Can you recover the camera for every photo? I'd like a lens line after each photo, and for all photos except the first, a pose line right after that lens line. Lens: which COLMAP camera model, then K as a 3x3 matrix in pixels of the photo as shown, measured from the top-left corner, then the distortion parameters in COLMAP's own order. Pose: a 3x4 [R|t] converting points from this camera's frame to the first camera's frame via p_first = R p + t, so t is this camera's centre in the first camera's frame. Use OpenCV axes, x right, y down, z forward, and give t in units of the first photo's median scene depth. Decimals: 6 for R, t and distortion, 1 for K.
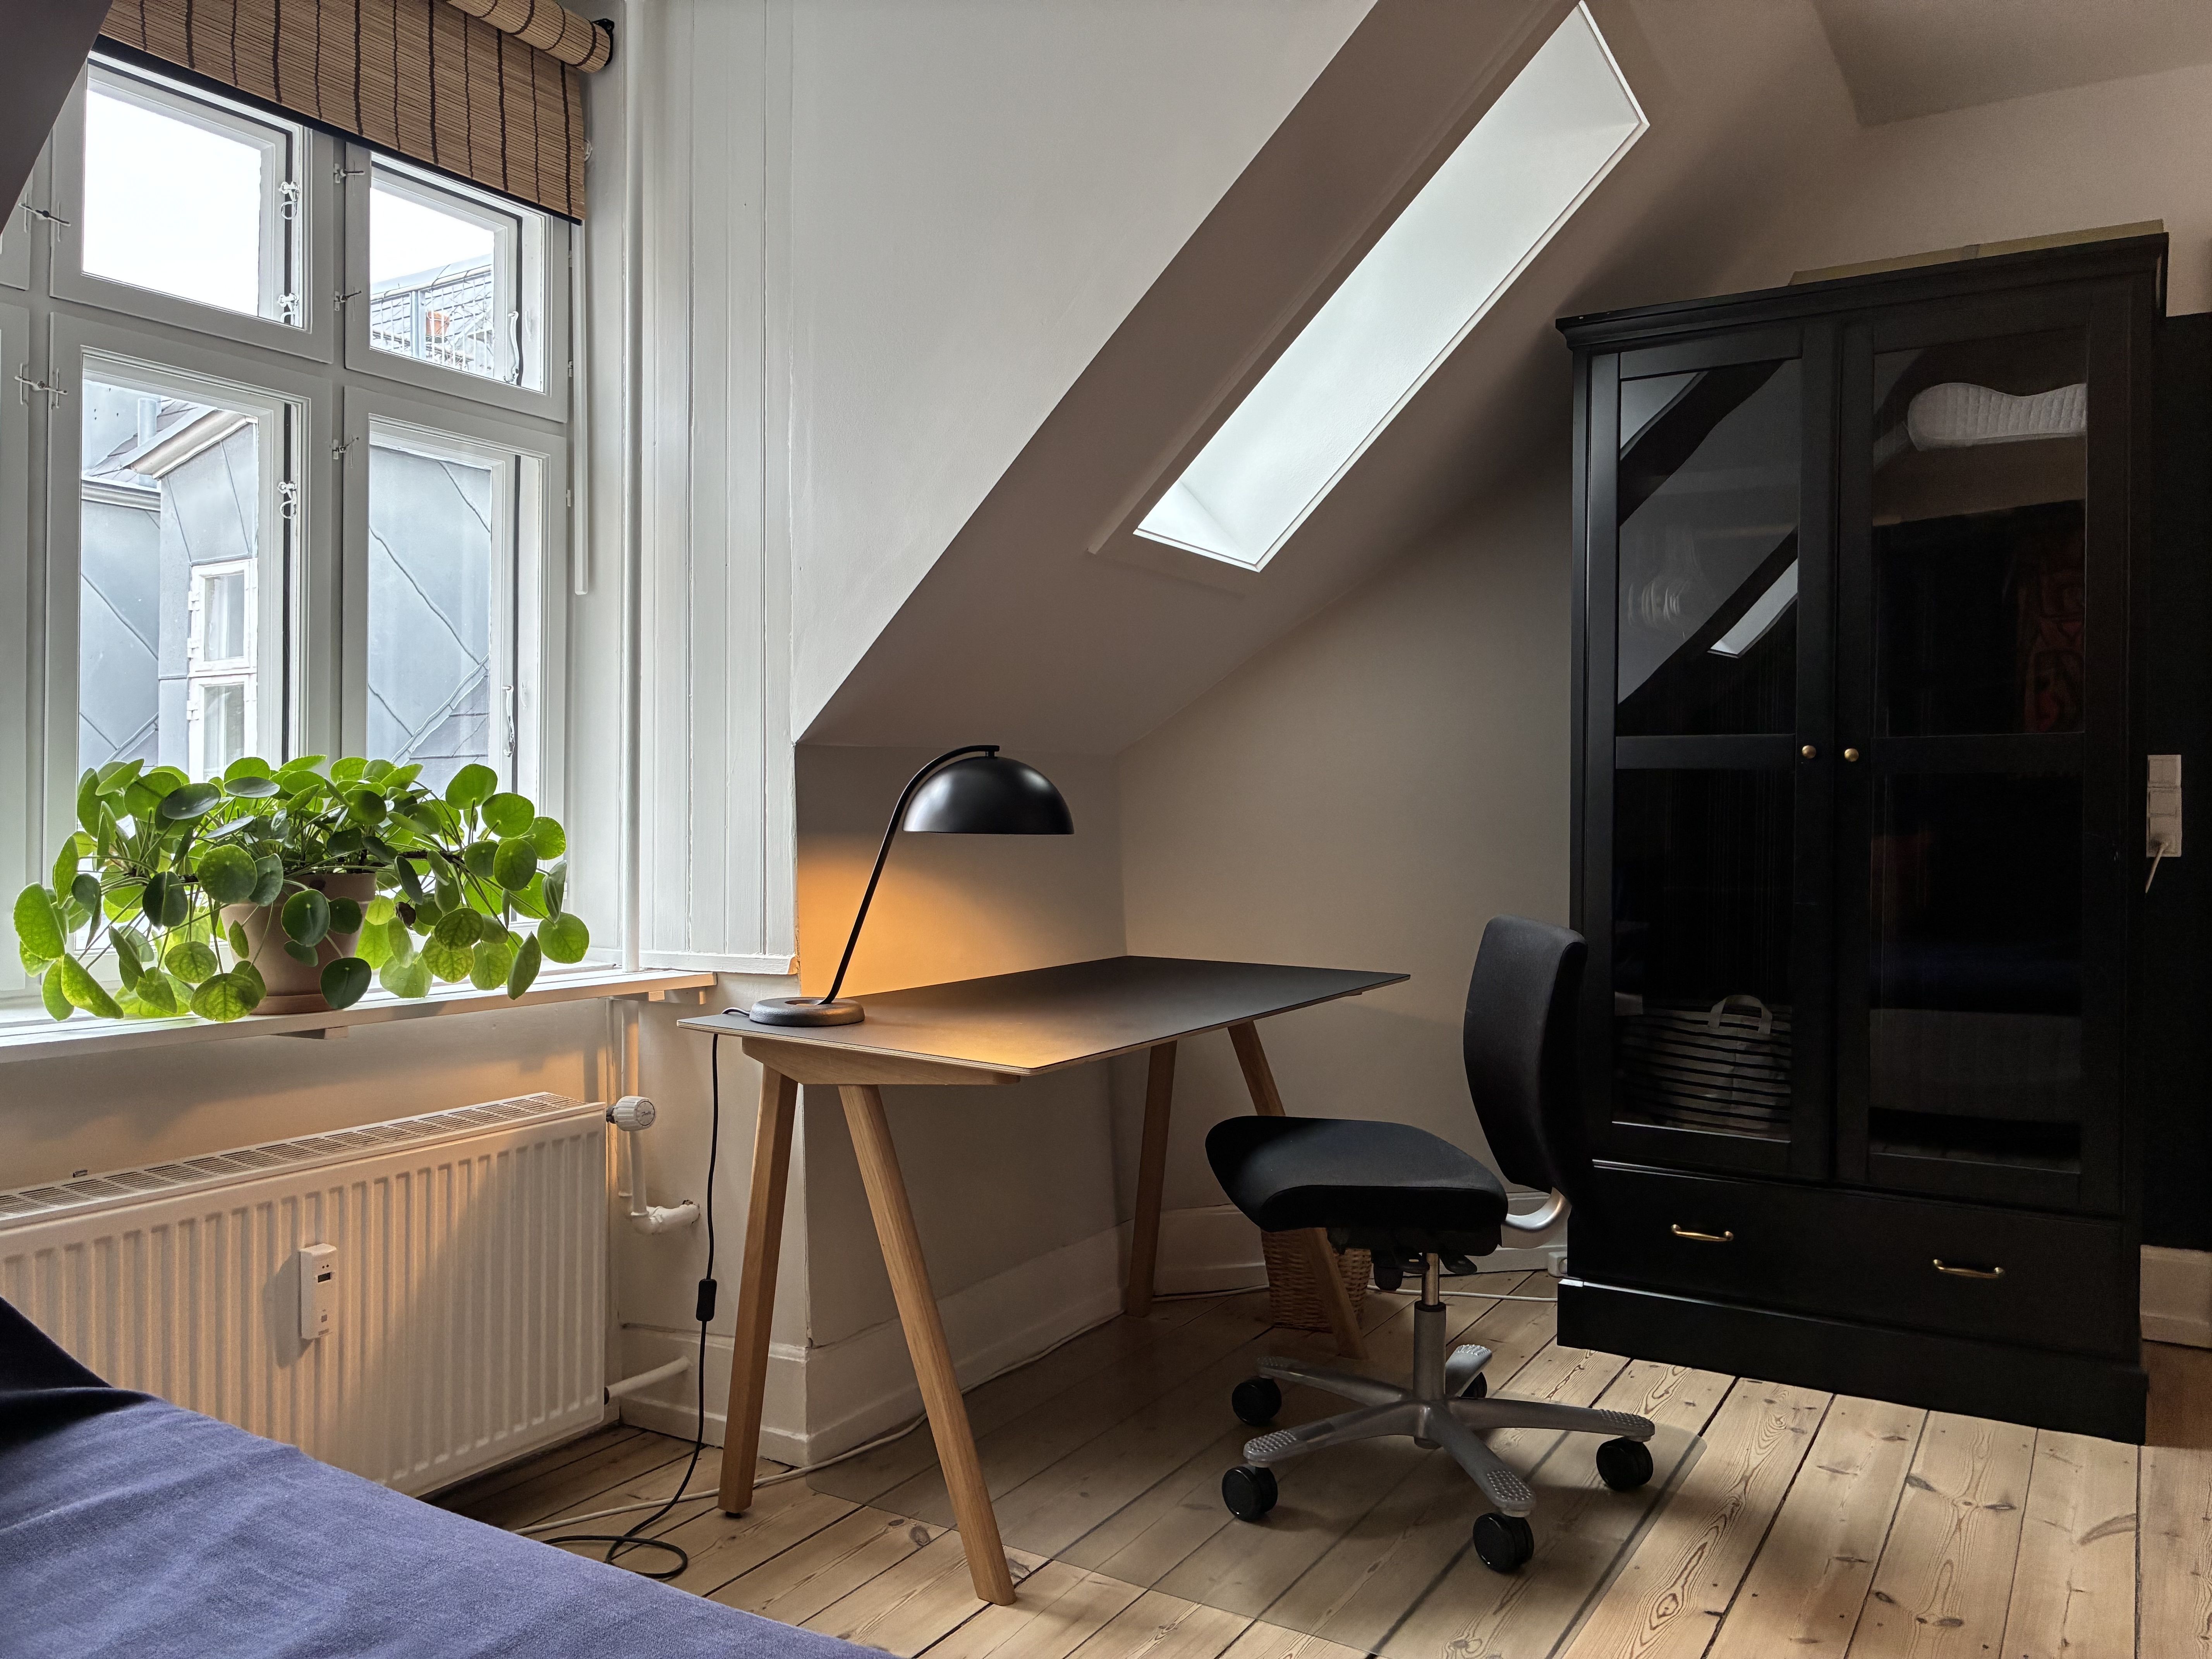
lens RADIAL K [[1656.6, 0, 1108.9], [0, 1656.6, 823.6], [0, 0, 1]] dist [0.069351, -0.088879]
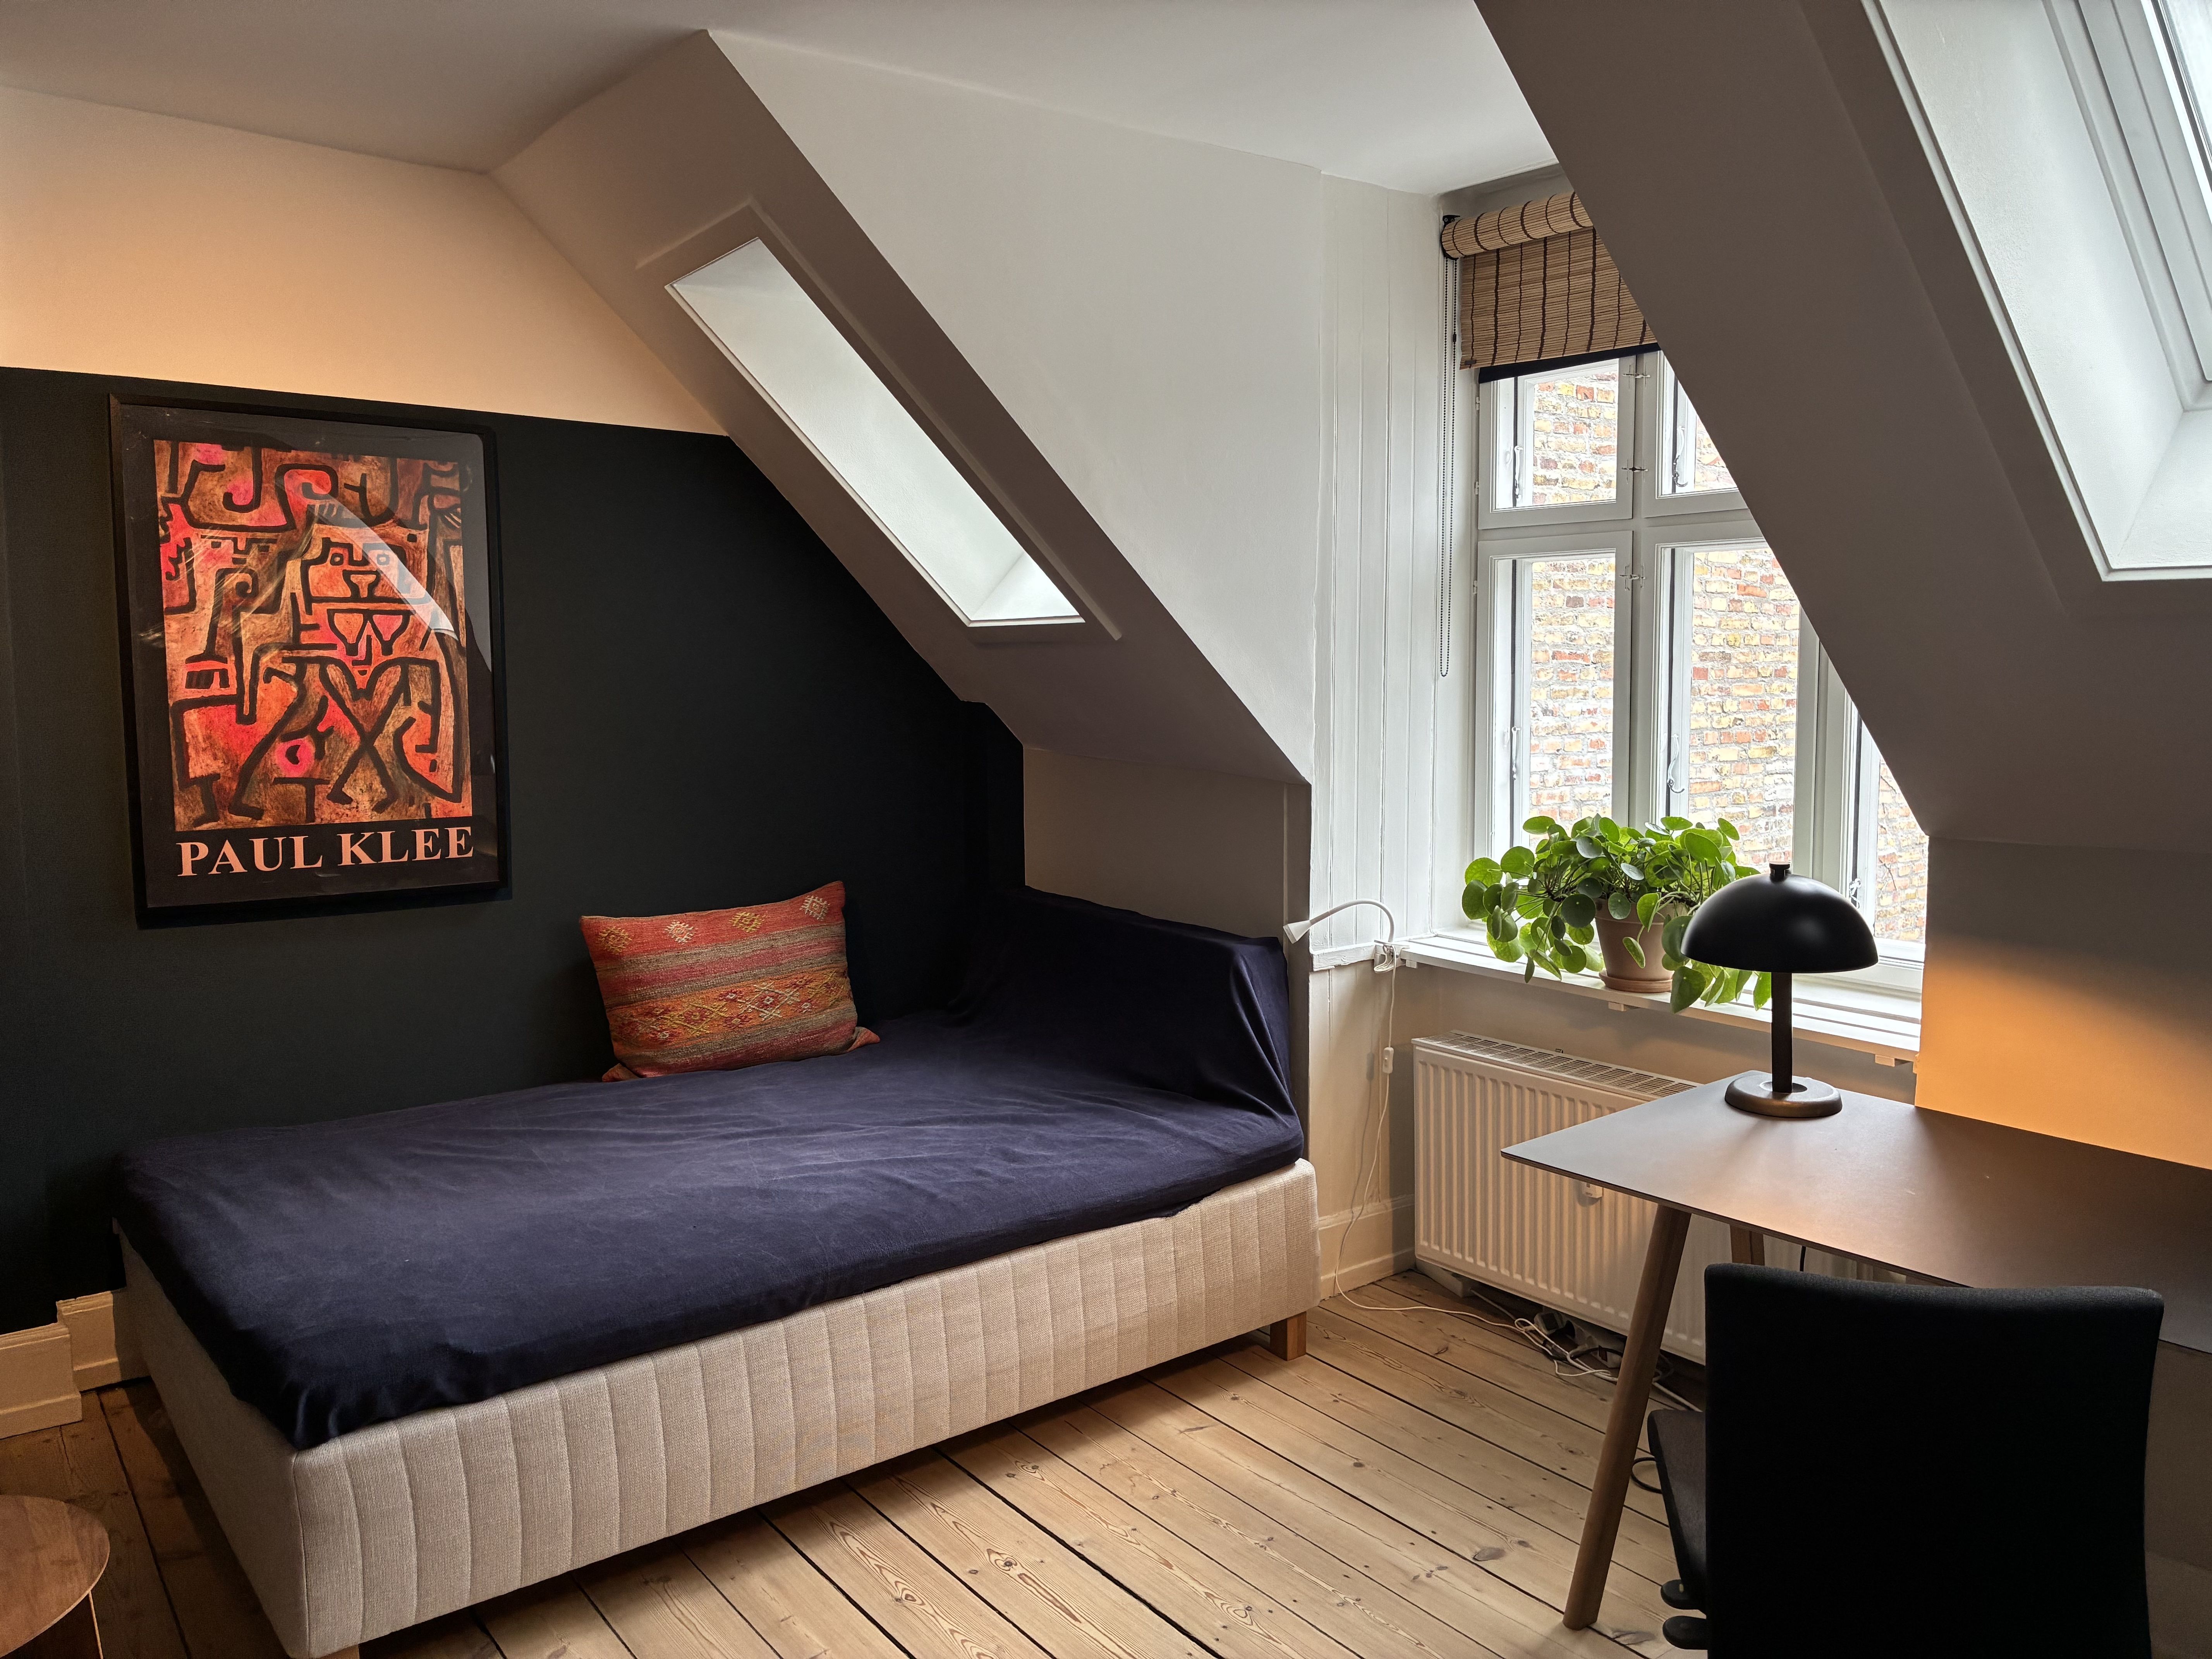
lens RADIAL K [[1656.6, 0, 1108.9], [0, 1656.6, 823.6], [0, 0, 1]] dist [0.069351, -0.088879]
pose [[-0.365831, 0.084180, -0.926867, 0.942272], [-0.007796, 0.995589, 0.093498, -0.139317], [0.930649, 0.041431, -0.363561, 1.049597]]
